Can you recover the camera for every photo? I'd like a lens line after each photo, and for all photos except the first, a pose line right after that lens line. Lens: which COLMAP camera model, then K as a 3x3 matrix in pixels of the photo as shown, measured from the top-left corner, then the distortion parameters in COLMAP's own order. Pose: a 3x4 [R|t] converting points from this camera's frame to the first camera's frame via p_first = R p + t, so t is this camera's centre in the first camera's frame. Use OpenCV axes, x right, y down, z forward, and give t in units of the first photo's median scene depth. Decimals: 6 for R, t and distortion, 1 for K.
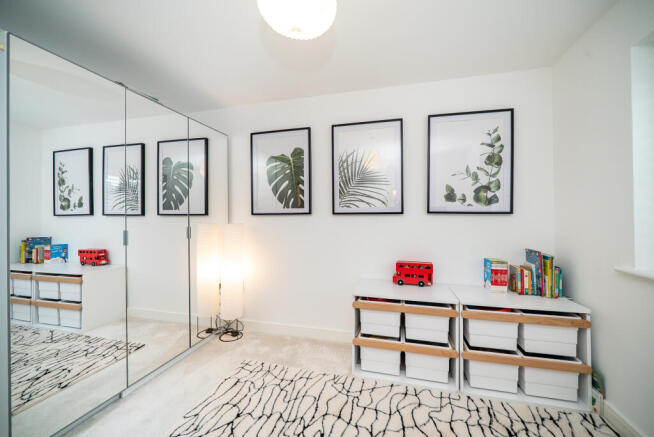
lens RADIAL K [[246.6, 0, 328.2], [0, 246.6, 218.4], [0, 0, 1]] dist [-0.006815, 0.000195]
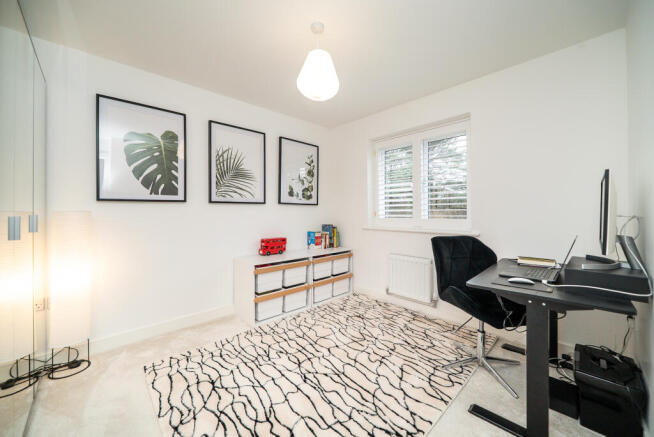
lens RADIAL K [[246.6, 0, 329.9], [0, 246.6, 212.2], [0, 0, 1]] dist [-0.006815, 0.000195]
pose [[0.530513, -0.003931, 0.847668, -0.664427], [0.002510, 0.999992, 0.003067, 0.024421], [-0.847673, 0.000501, 0.530519, -0.019631]]
